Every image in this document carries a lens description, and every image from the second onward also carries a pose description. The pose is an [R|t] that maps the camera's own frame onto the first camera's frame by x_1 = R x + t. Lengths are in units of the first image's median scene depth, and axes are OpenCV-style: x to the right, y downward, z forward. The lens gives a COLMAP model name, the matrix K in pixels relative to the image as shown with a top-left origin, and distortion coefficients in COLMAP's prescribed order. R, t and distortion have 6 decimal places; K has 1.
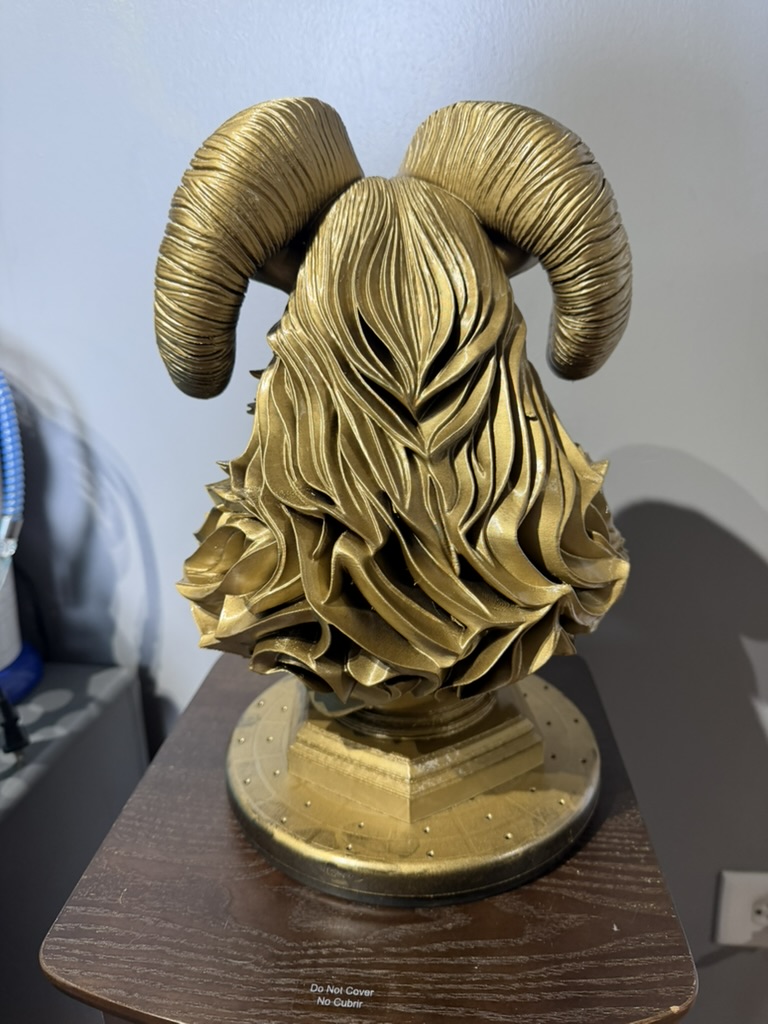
lens RADIAL K [[740.7, 0, 383.7], [0, 740.7, 509.5], [0, 0, 1]] dist [-0.031899, 0.001916]
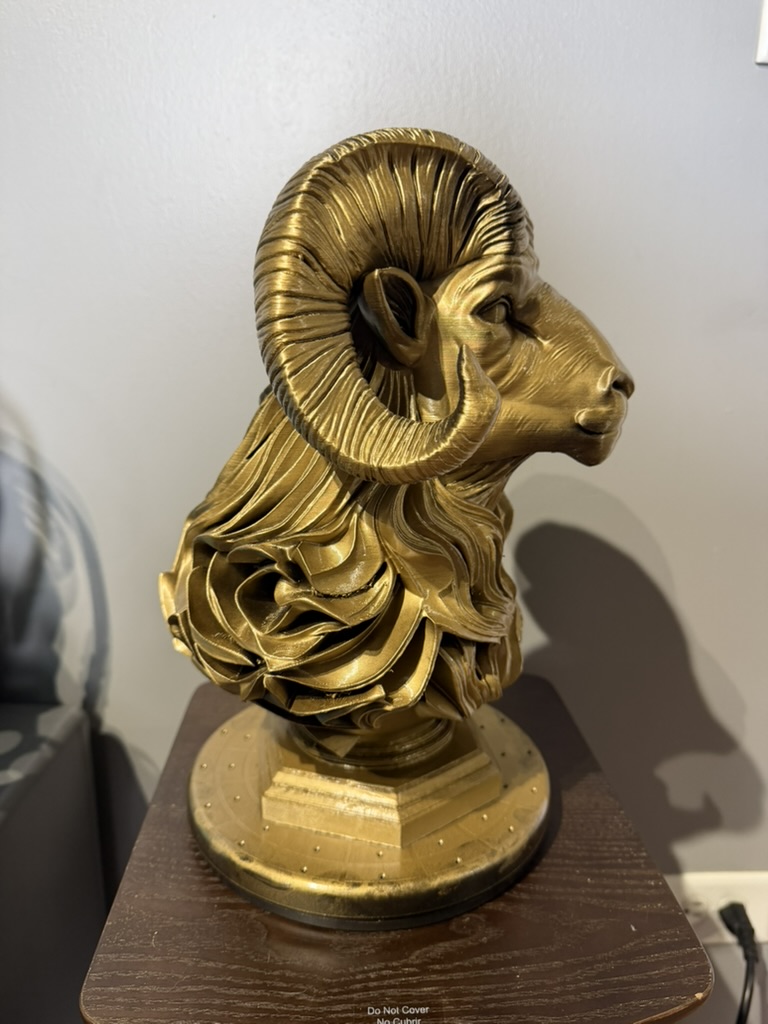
lens RADIAL K [[740.7, 0, 386.5], [0, 740.7, 513.9], [0, 0, 1]] dist [-0.031899, 0.001916]
pose [[0.987372, 0.003955, 0.158368, -0.213753], [0.000660, 0.999577, -0.029080, -0.014743], [-0.158416, 0.028818, 0.986952, -0.036697]]
